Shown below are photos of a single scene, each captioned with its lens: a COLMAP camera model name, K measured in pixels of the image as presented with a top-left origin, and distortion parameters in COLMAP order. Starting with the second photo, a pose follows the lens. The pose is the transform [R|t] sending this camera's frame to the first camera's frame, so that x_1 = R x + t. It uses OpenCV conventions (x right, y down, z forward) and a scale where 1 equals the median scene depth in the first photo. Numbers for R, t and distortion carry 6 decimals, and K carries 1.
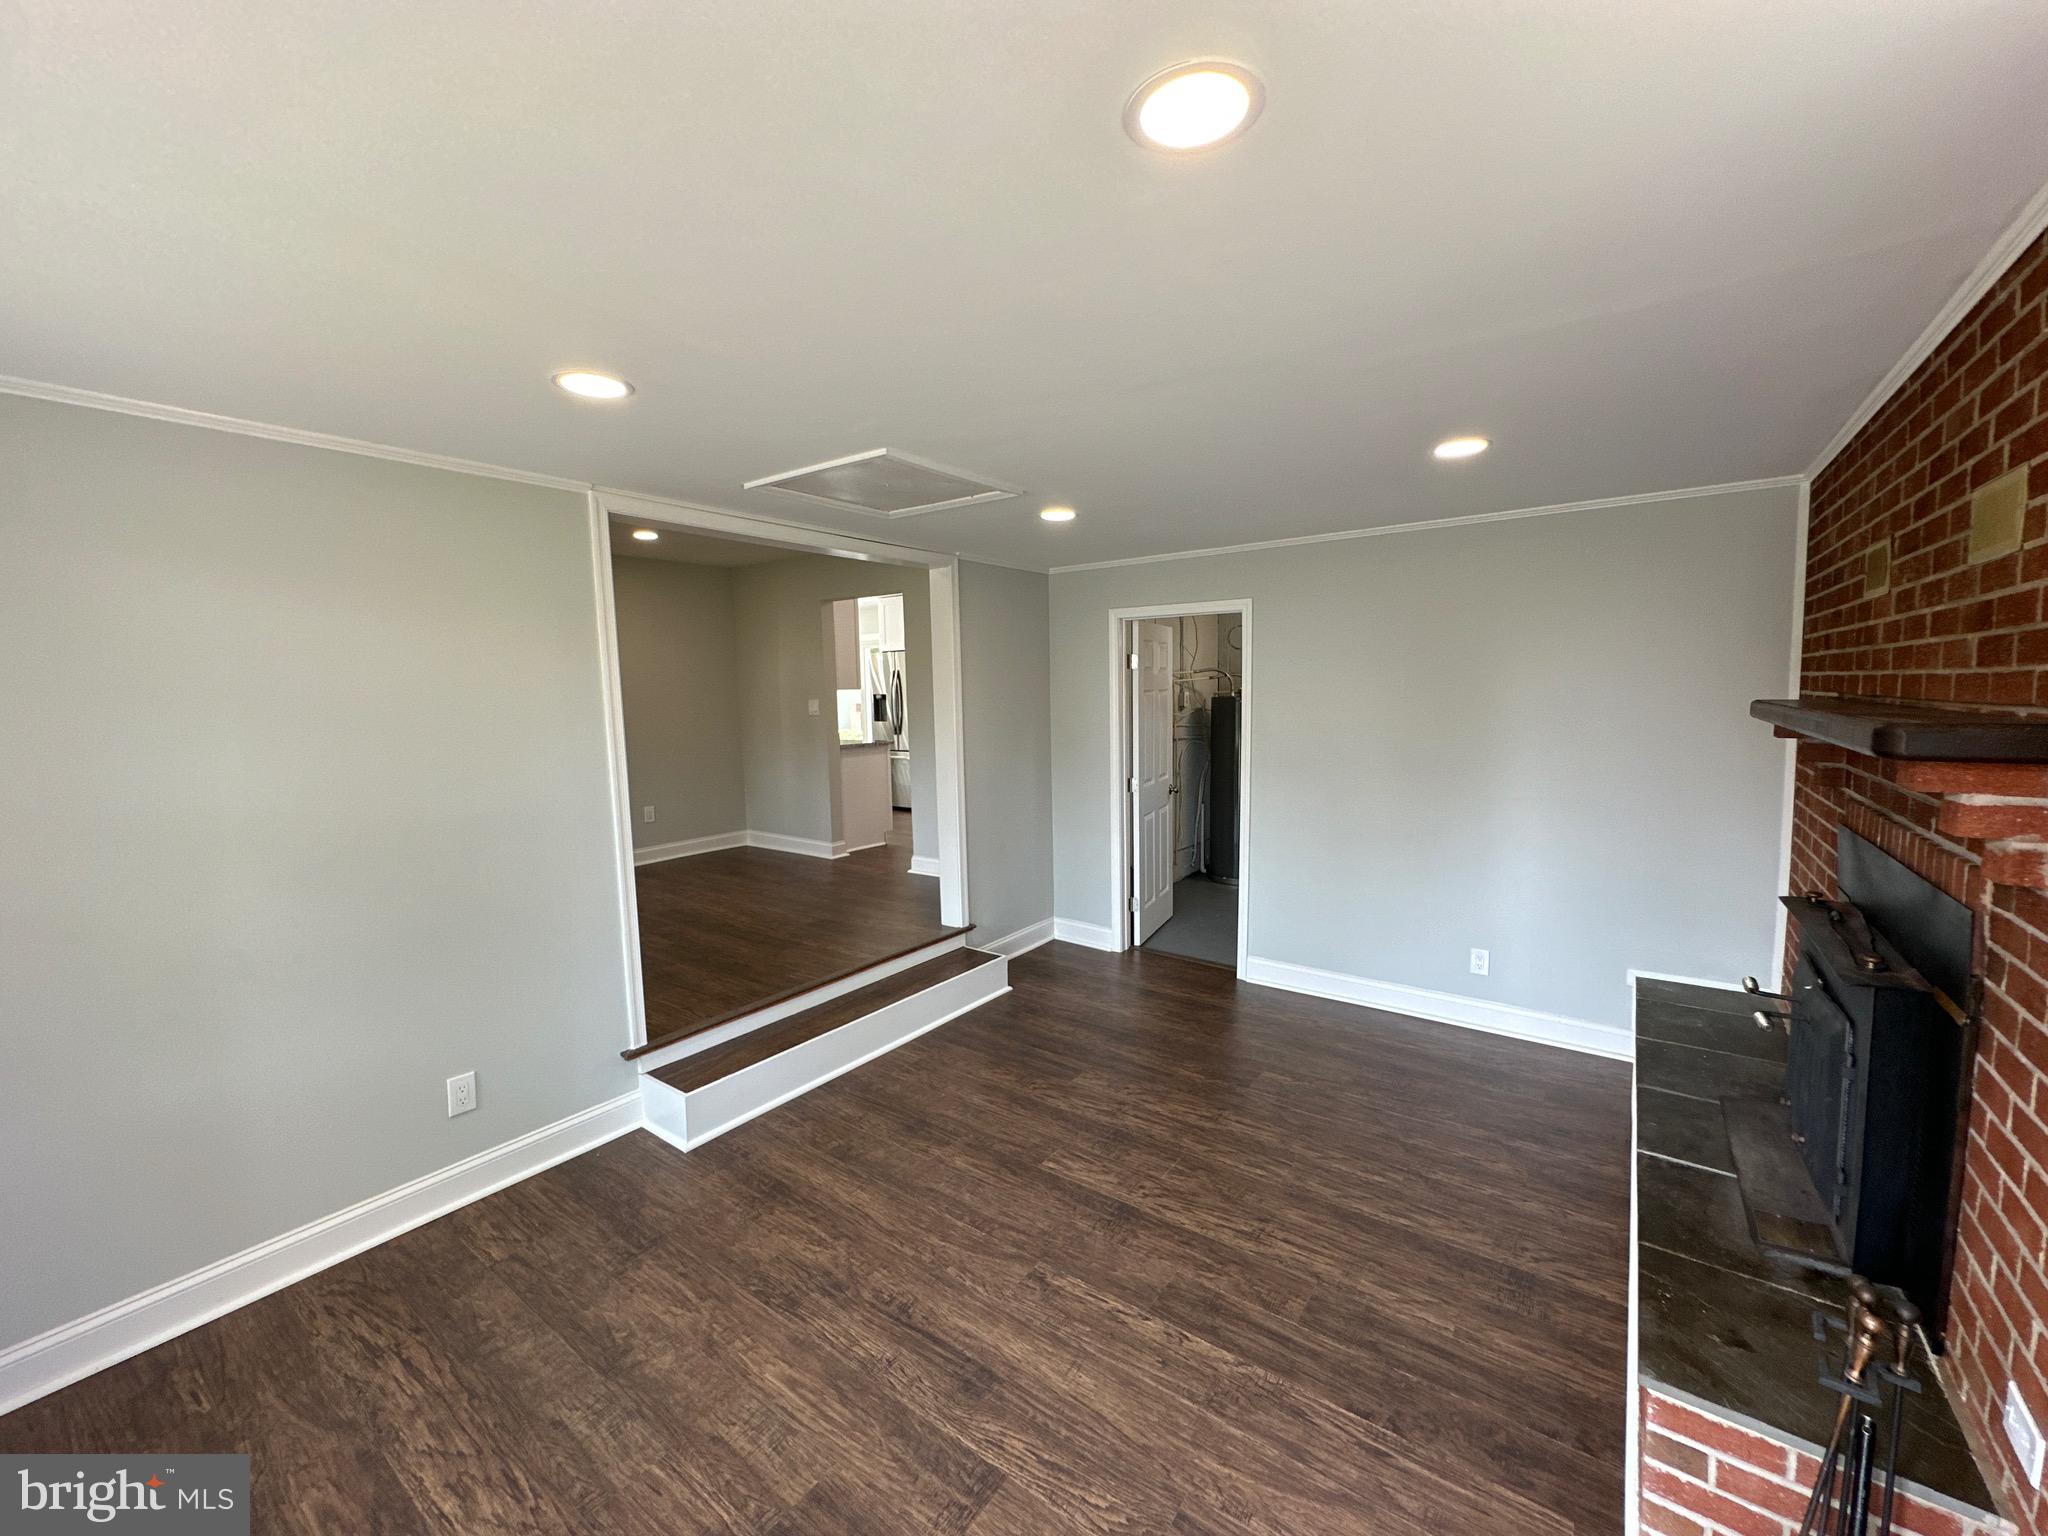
lens RADIAL K [[821.4, 0, 1032.2], [0, 821.4, 762.7], [0, 0, 1]] dist [-0.007197, 0.001419]
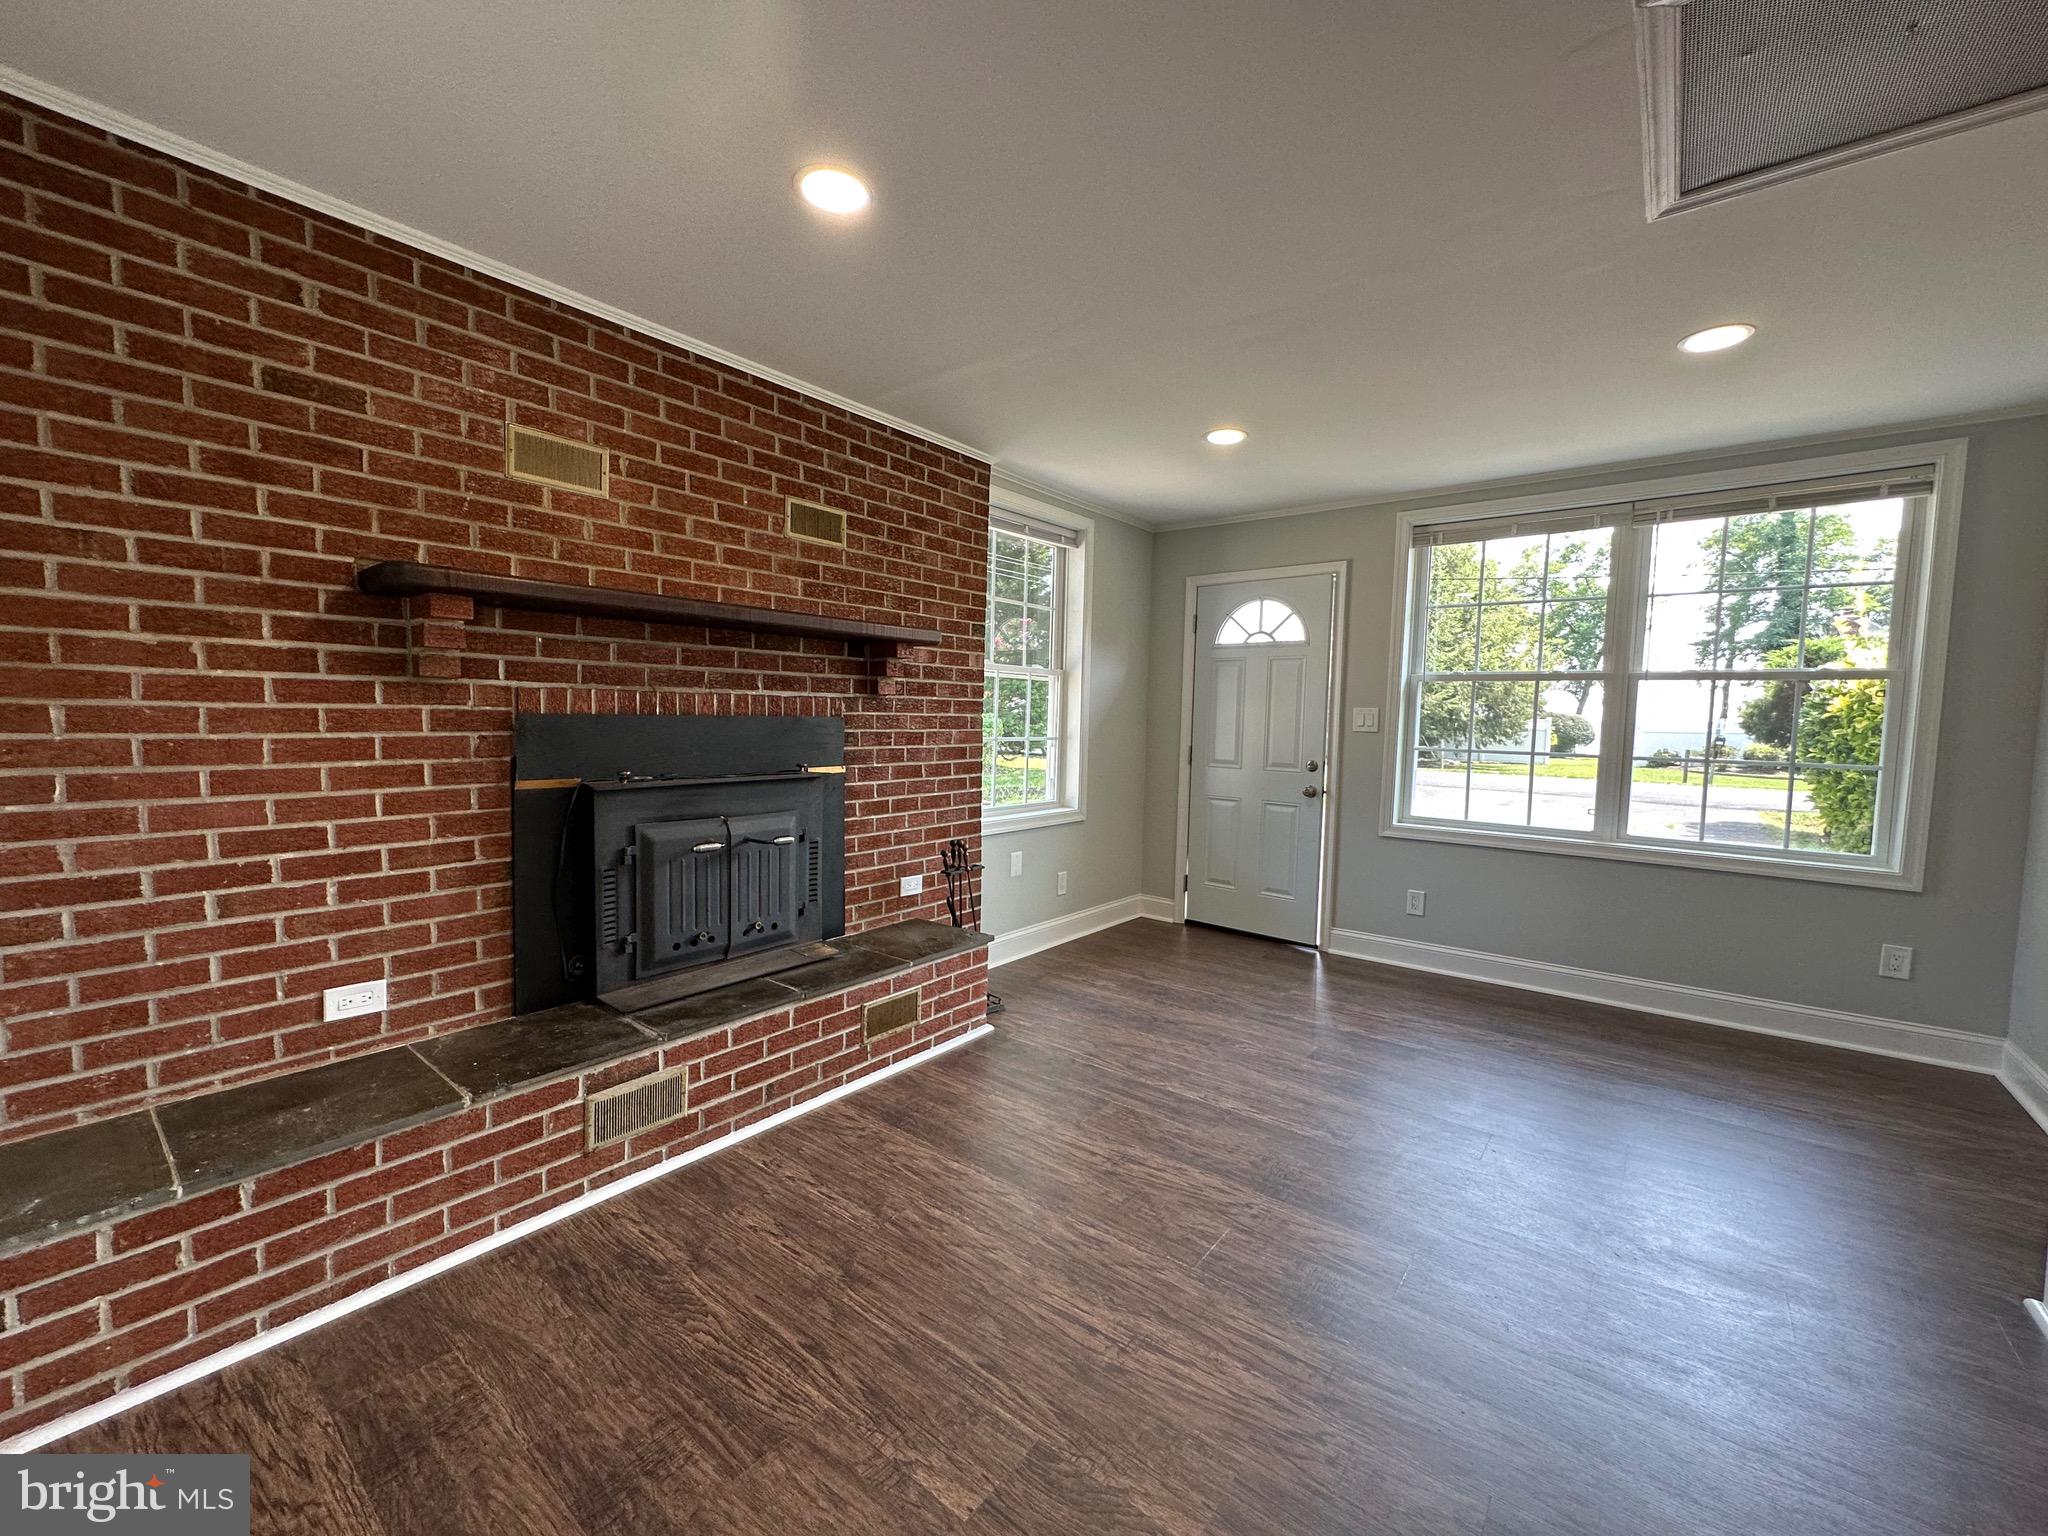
lens RADIAL K [[821.4, 0, 1031.5], [0, 821.4, 770.2], [0, 0, 1]] dist [-0.007197, 0.001419]
pose [[-0.999181, -0.009061, 0.039448, 0.346516], [-0.002634, 0.987111, 0.160015, -0.012461], [-0.040390, 0.159780, -0.986326, 1.863104]]
